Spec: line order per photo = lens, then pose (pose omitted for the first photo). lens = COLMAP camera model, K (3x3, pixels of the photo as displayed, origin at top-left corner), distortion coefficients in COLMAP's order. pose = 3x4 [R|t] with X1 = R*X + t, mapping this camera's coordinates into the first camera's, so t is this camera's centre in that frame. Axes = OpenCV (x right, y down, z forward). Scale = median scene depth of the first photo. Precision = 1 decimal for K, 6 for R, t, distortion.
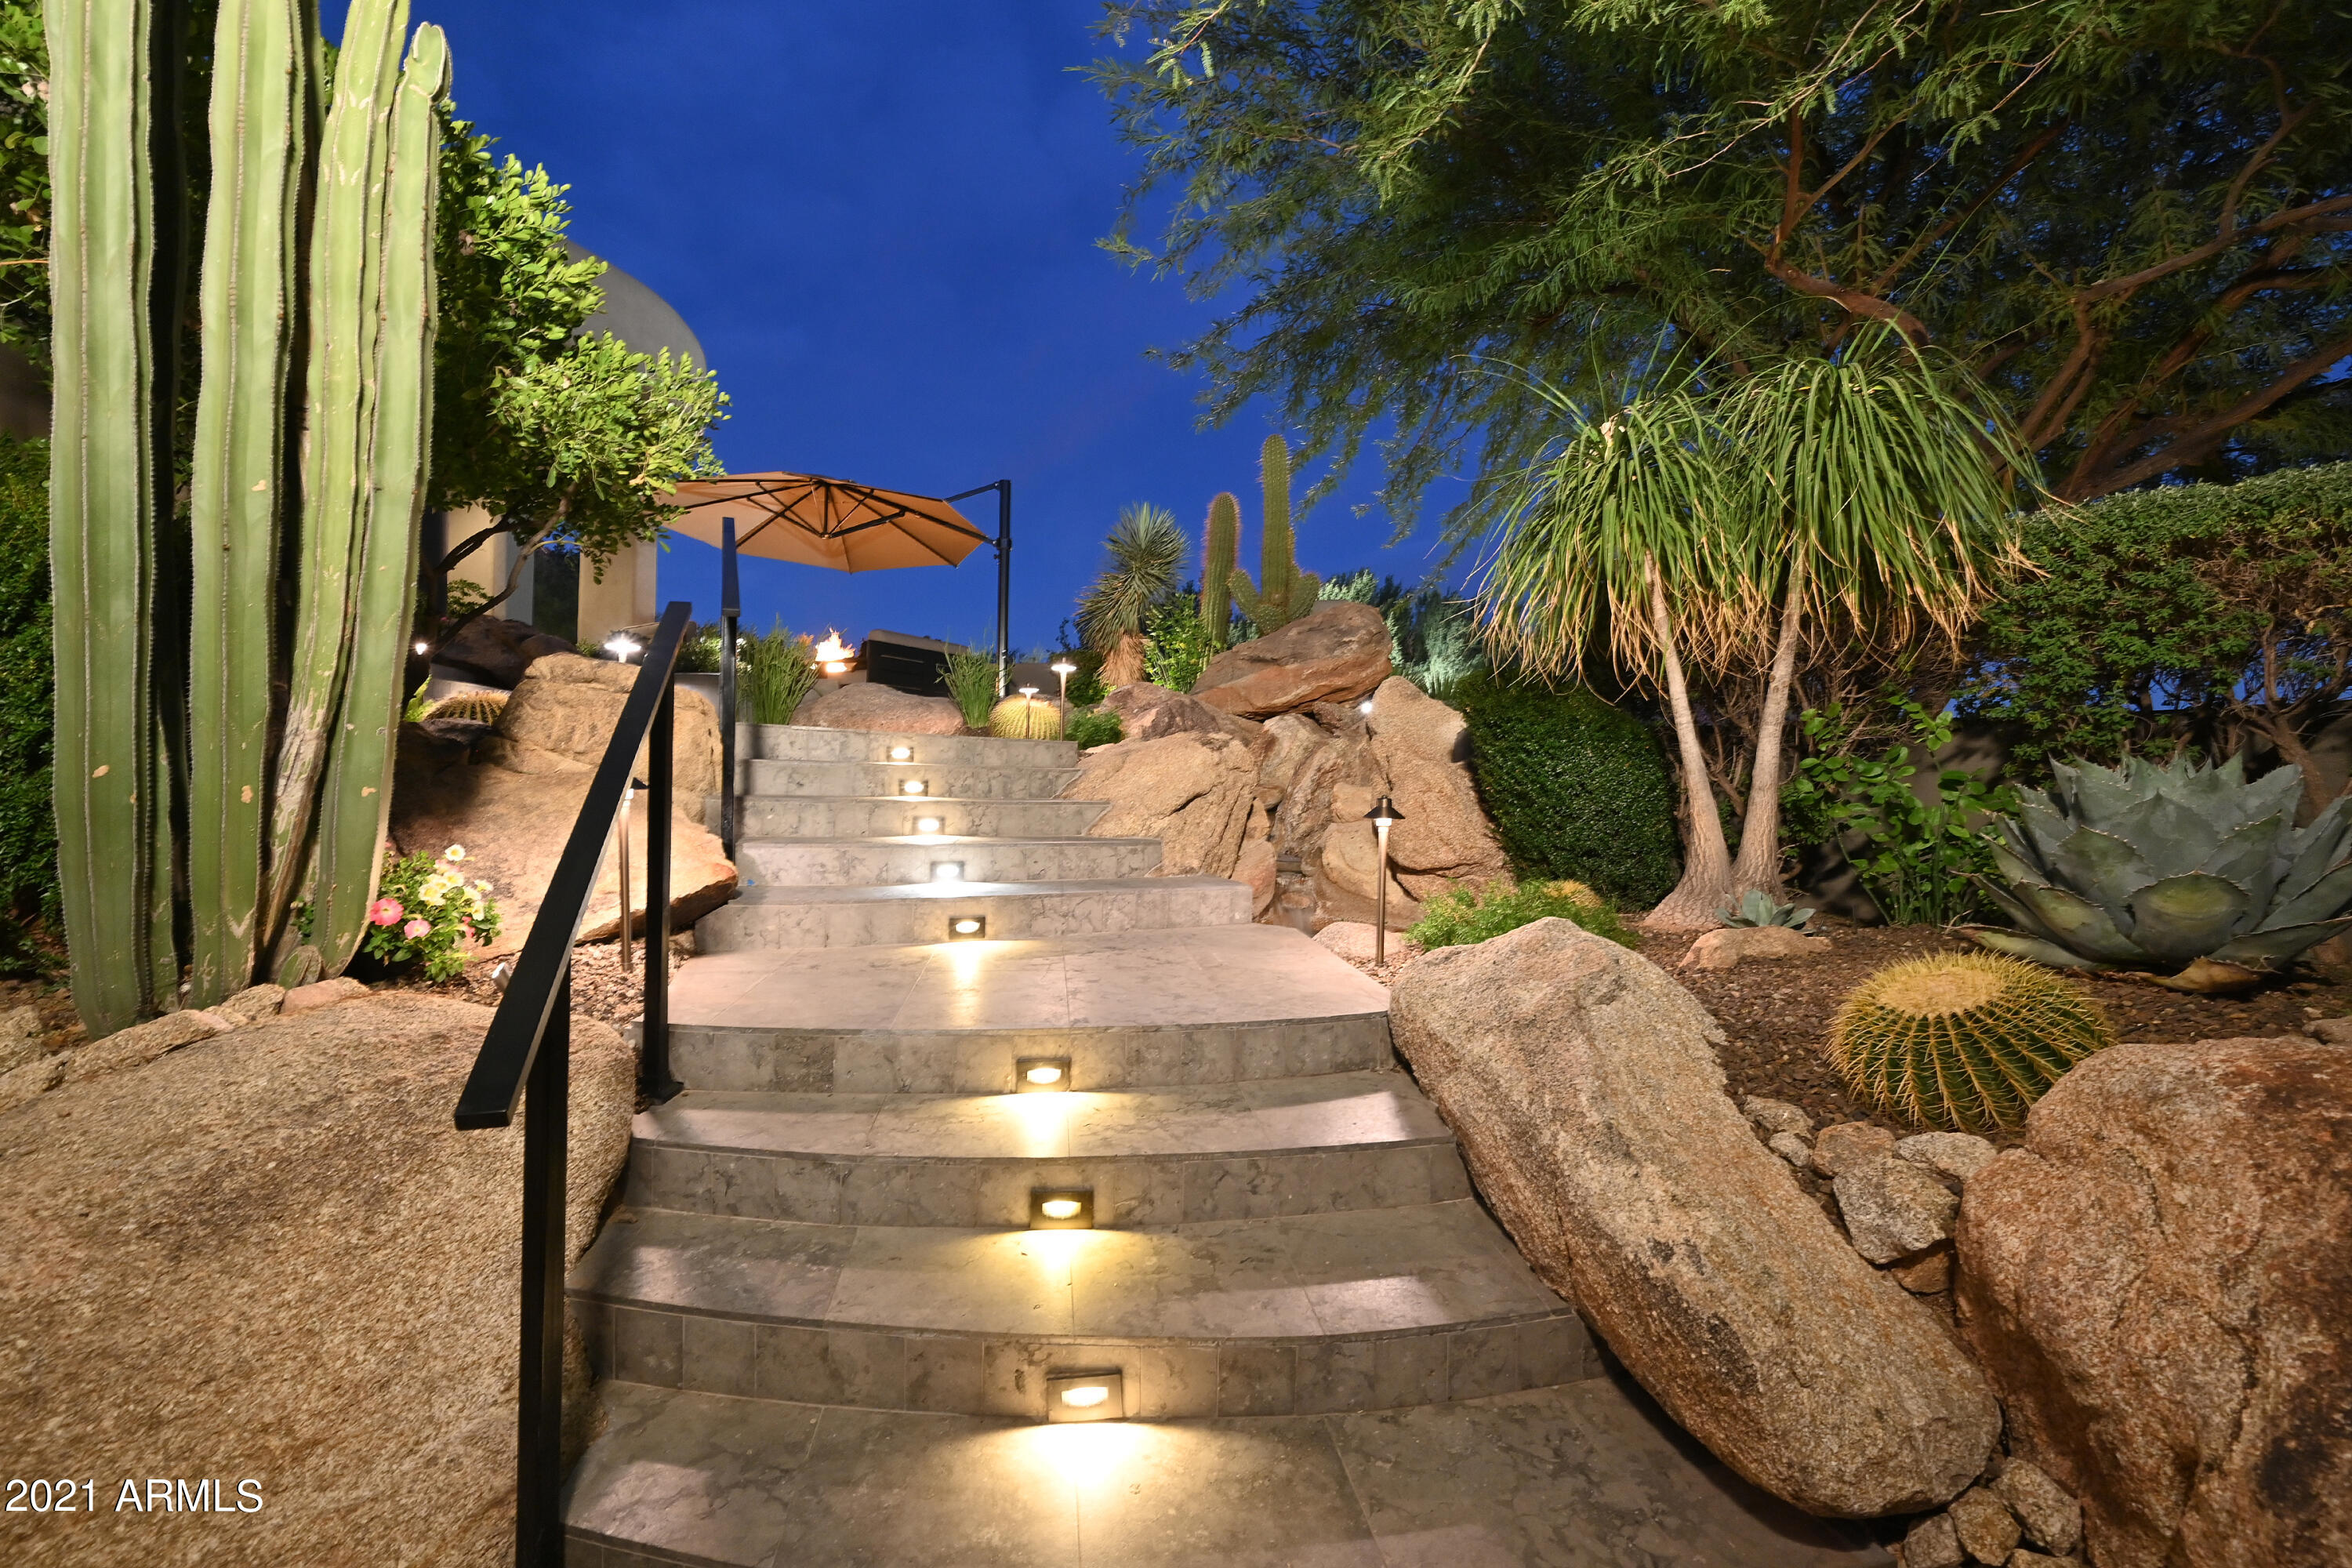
lens RADIAL K [[946.2, 0, 1185.8], [0, 946.2, 781.6], [0, 0, 1]] dist [-0.003156, 0.000827]
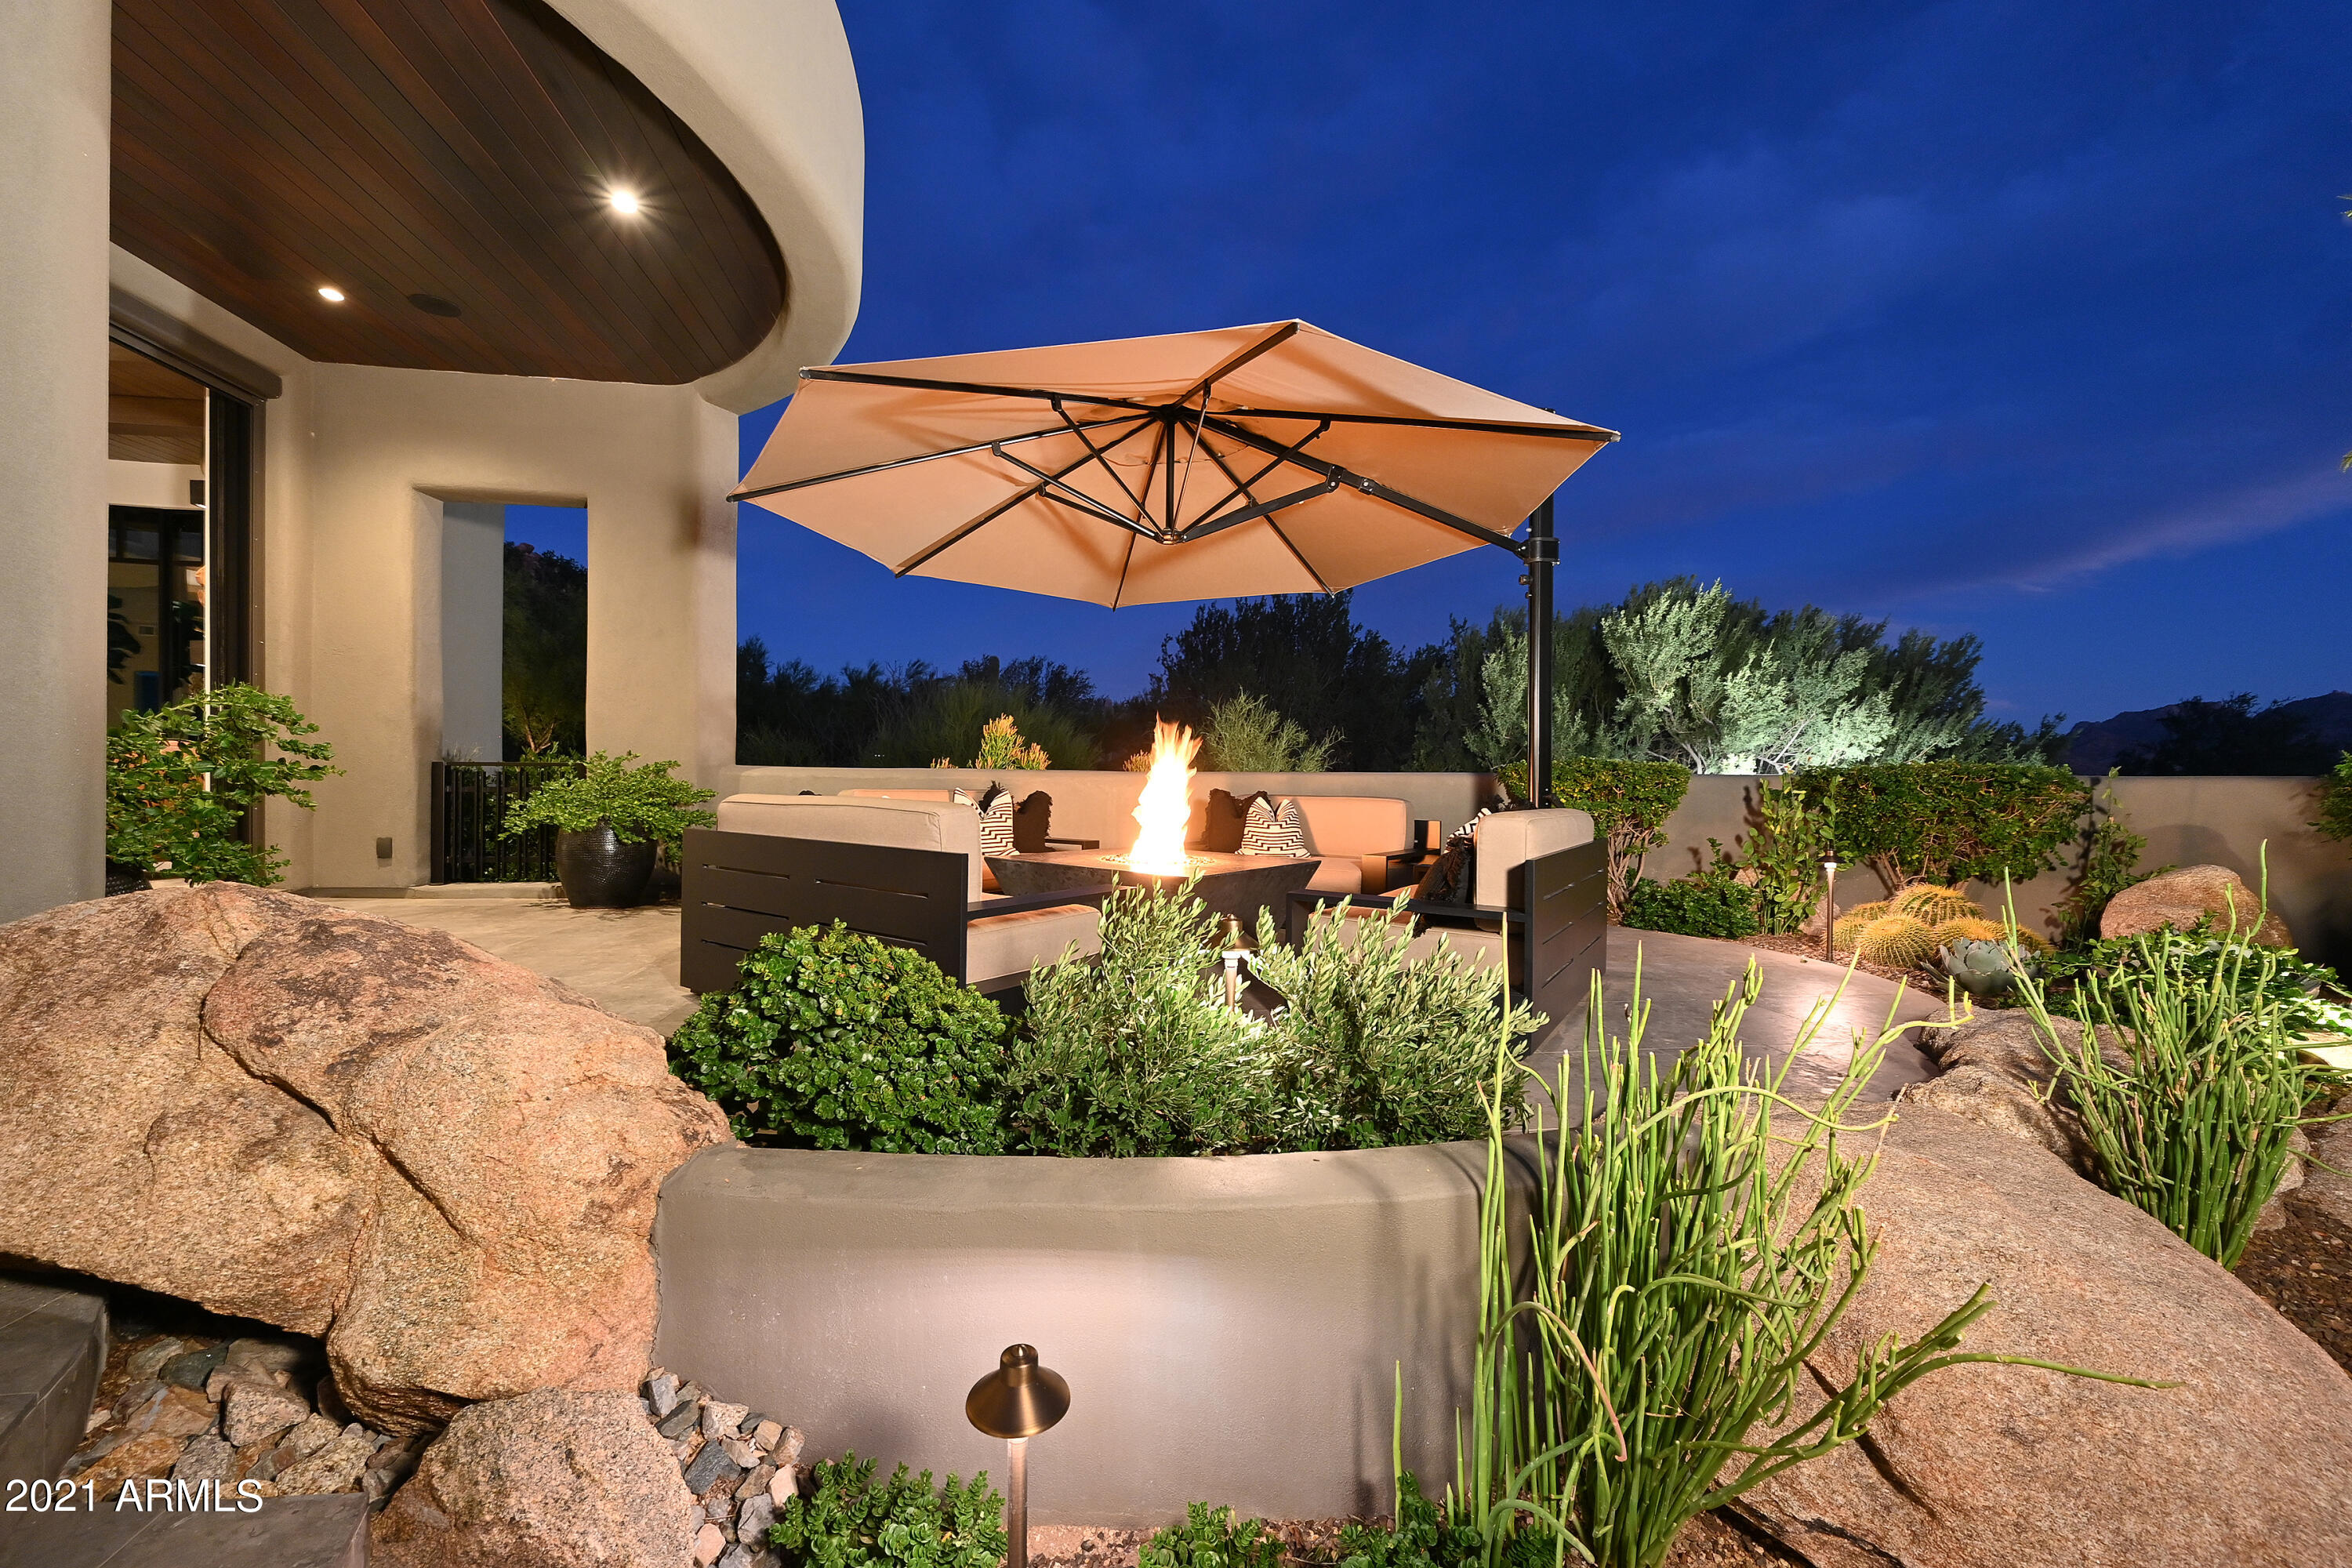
lens RADIAL K [[946.2, 0, 1199.6], [0, 946.2, 782.6], [0, 0, 1]] dist [-0.003156, 0.000827]
pose [[0.999610, -0.016688, 0.022379, -0.369516], [0.016617, 0.999856, 0.003361, -0.146568], [-0.022432, -0.002987, 0.999744, 0.557503]]
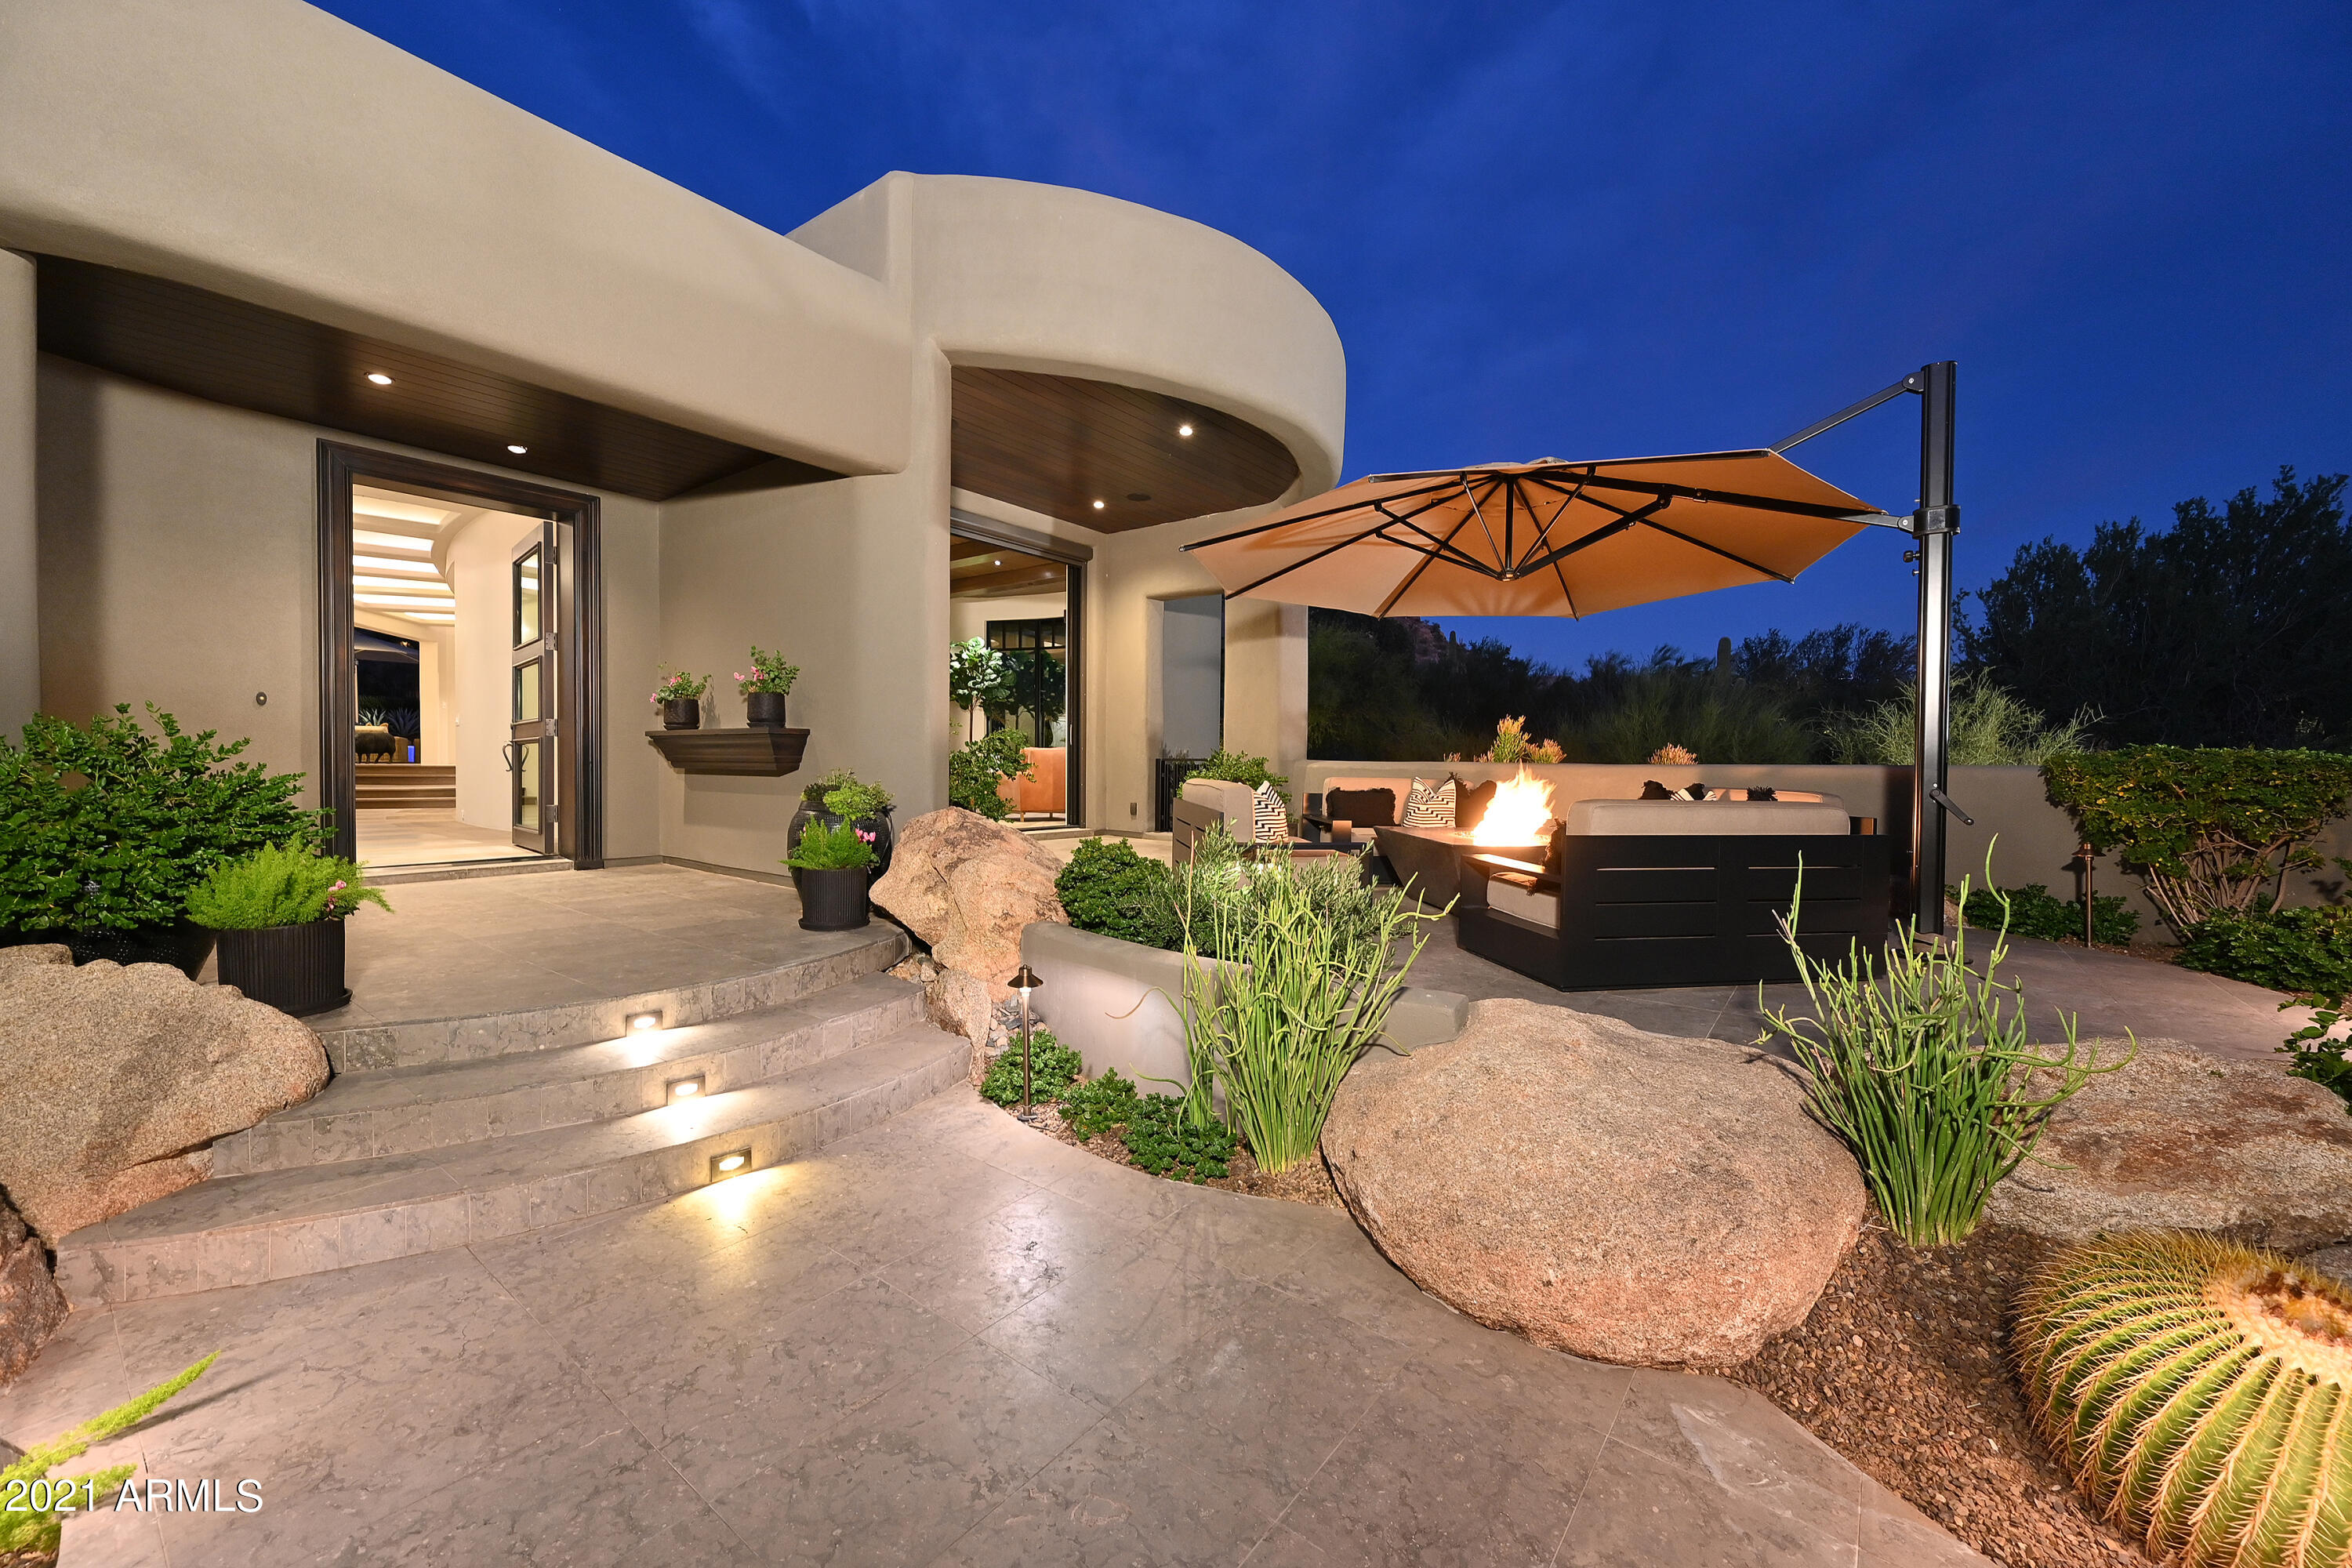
lens RADIAL K [[946.2, 0, 1161.4], [0, 946.2, 781.8], [0, 0, 1]] dist [-0.003156, 0.000827]
pose [[0.692626, -0.003125, -0.721290, -0.130580], [0.007010, 0.999973, 0.002399, -0.143736], [0.721263, -0.006718, 0.692629, 0.480478]]
